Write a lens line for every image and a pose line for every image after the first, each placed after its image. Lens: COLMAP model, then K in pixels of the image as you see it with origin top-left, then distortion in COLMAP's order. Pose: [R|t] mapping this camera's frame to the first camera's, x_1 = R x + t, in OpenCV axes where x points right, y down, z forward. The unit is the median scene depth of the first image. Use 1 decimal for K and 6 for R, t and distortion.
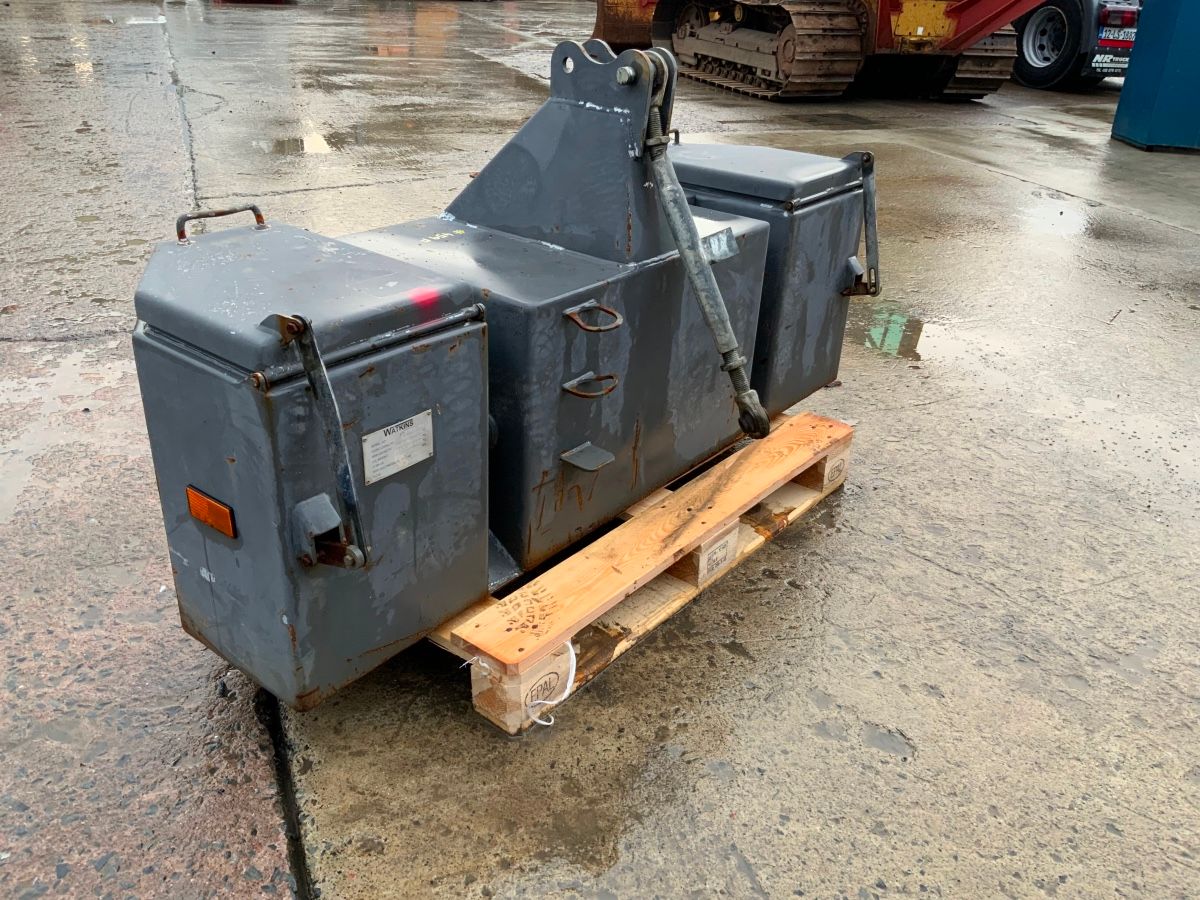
lens RADIAL K [[1005.2, 0, 589.6], [0, 1005.2, 452.9], [0, 0, 1]] dist [0.039466, -0.070235]
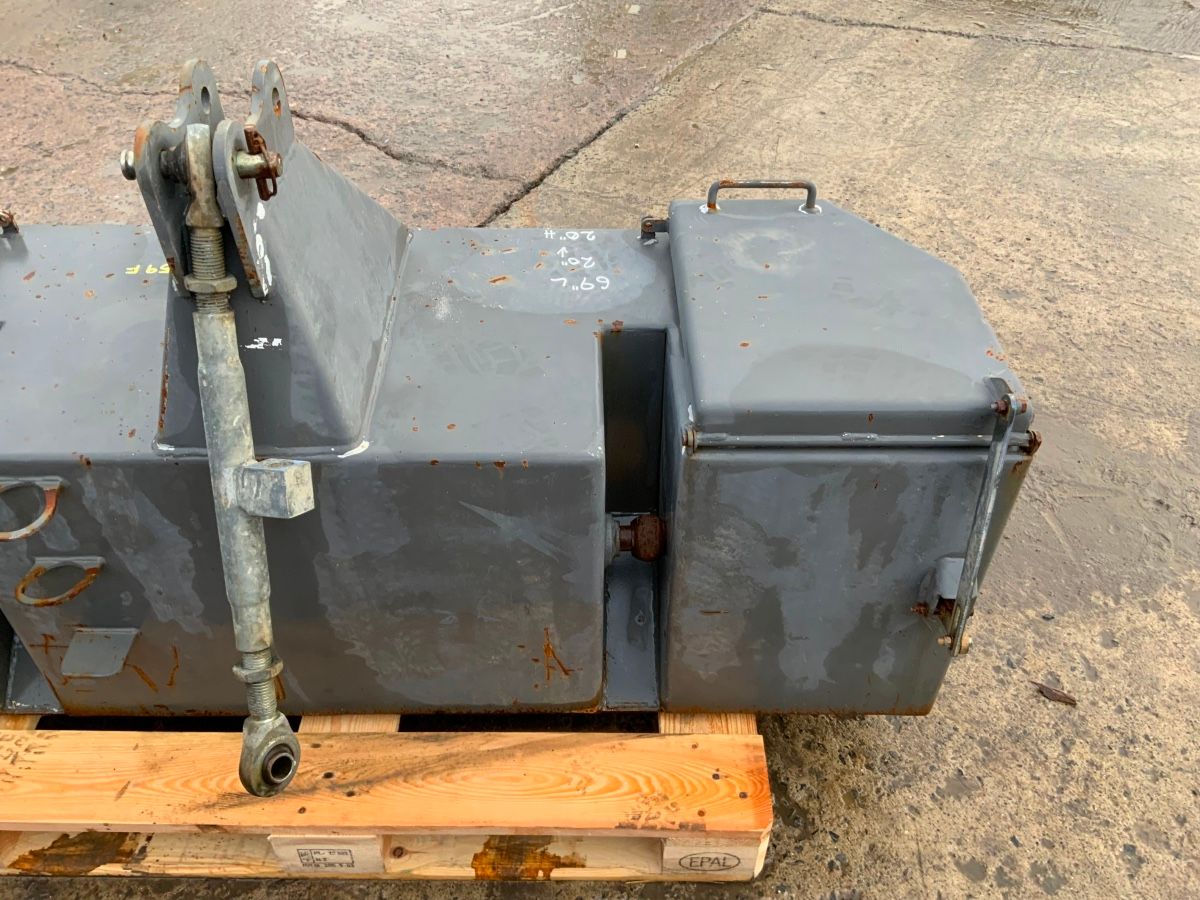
lens RADIAL K [[1005.2, 0, 599.3], [0, 1005.2, 453.9], [0, 0, 1]] dist [0.039466, -0.070235]
pose [[0.627450, 0.493419, -0.602365, 0.610831], [-0.333522, 0.869343, 0.364699, -0.520700], [0.703612, -0.027928, 0.710036, 0.772158]]
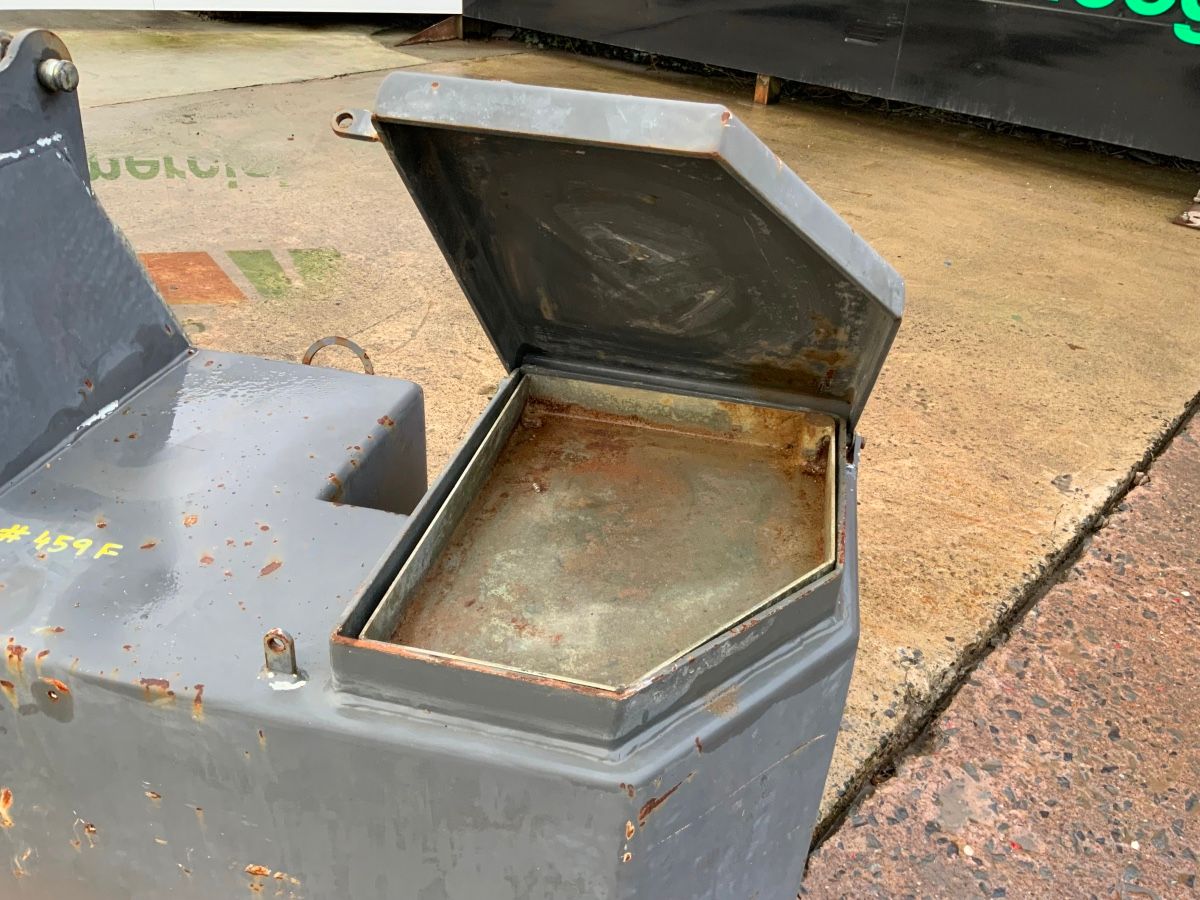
lens RADIAL K [[1005.2, 0, 603.5], [0, 1005.2, 443.2], [0, 0, 1]] dist [0.039466, -0.070235]
pose [[-0.441134, -0.516901, 0.733631, -0.615911], [0.337497, 0.661911, 0.669306, -0.510865], [-0.831563, 0.542851, -0.117539, 0.922582]]
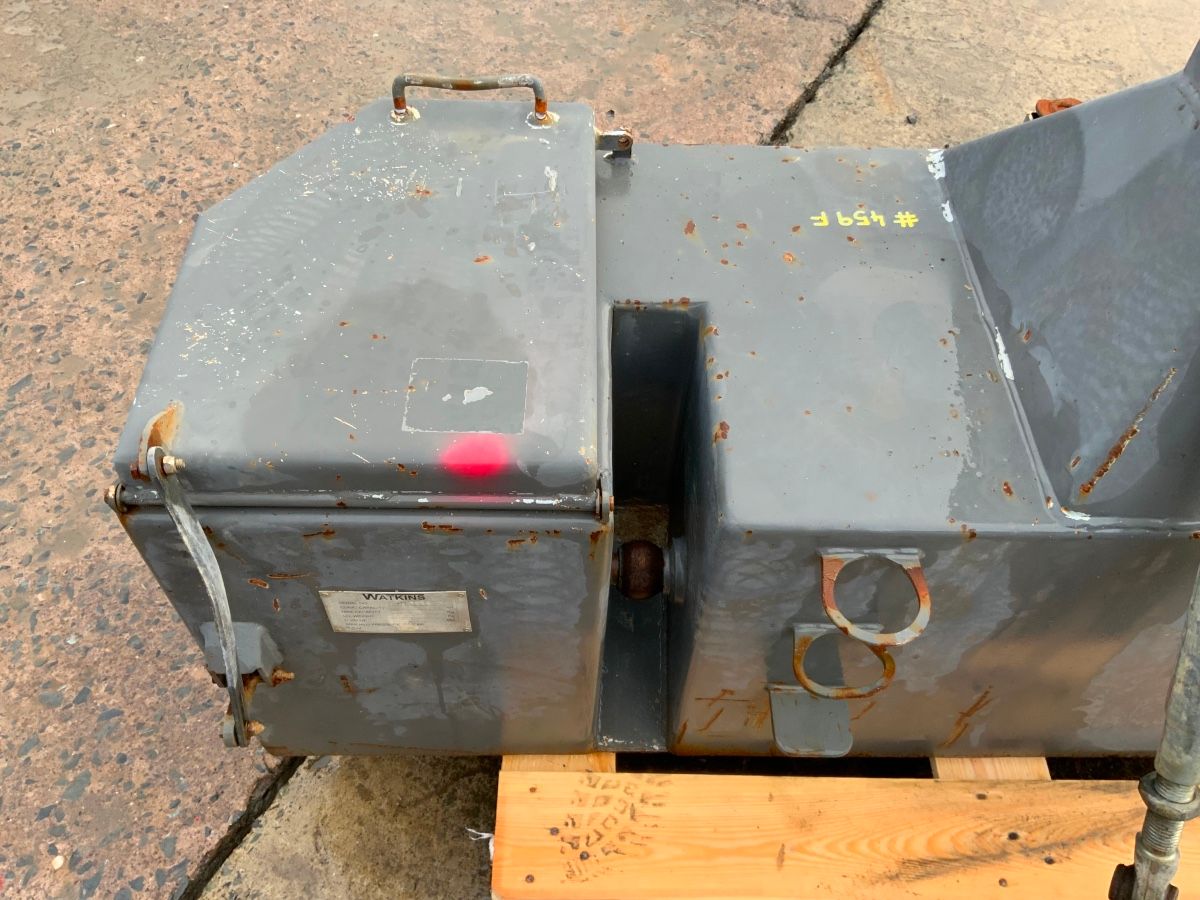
lens RADIAL K [[1005.2, 0, 594.6], [0, 1005.2, 446.6], [0, 0, 1]] dist [0.039466, -0.070235]
pose [[0.631930, 0.600144, -0.490399, 0.115514], [-0.355685, 0.786756, 0.504484, -0.380742], [0.688587, -0.144371, 0.710637, 0.546736]]
